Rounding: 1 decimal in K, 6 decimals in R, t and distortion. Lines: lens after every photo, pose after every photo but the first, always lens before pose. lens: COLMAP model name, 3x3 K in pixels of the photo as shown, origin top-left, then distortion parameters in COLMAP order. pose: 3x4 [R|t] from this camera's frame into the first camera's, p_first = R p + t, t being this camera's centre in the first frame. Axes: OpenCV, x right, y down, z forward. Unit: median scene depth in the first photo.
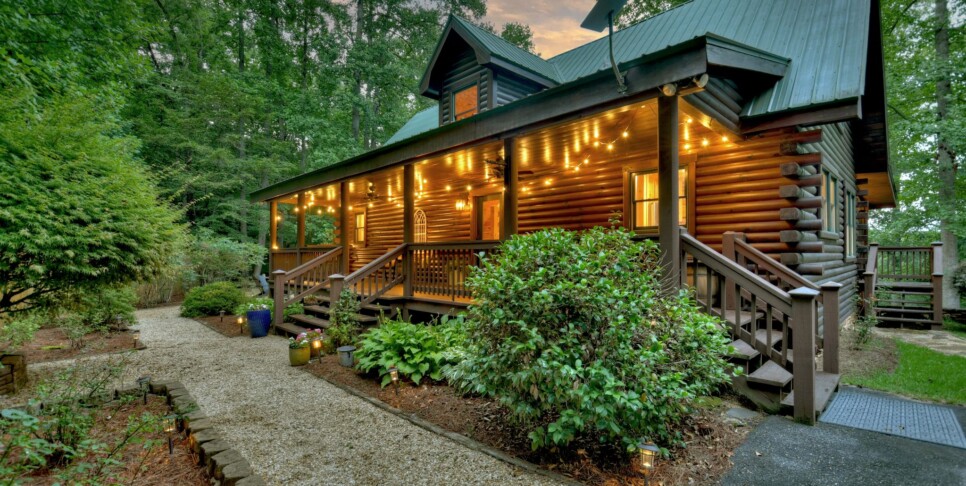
lens RADIAL K [[435.6, 0, 483.0], [0, 435.6, 243.0], [0, 0, 1]] dist [-0.000678, -0.000156]
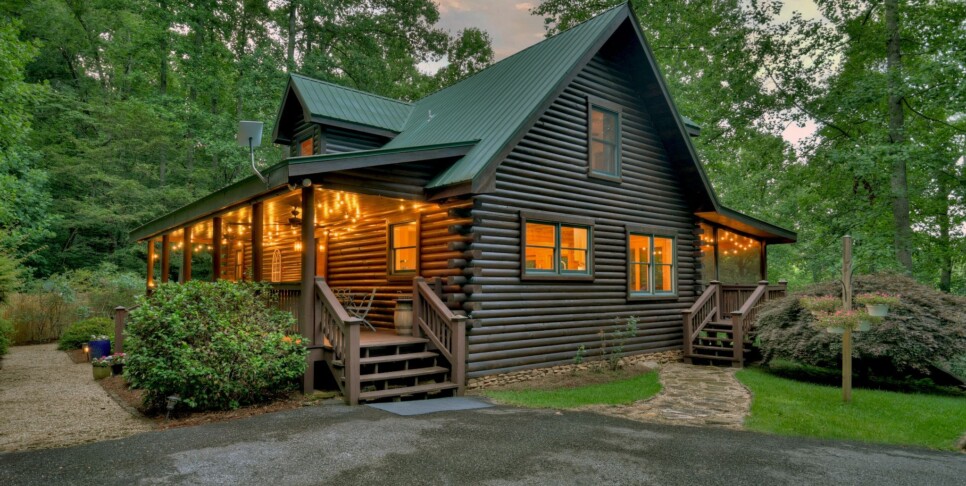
lens RADIAL K [[564.7, 0, 485.4], [0, 564.7, 253.4], [0, 0, 1]] dist [0.003903, 0.000858]
pose [[0.998281, -0.000628, -0.058604, 0.401040], [-0.001536, 0.999319, -0.036872, -0.015647], [0.058587, 0.036898, 0.997600, -0.302744]]
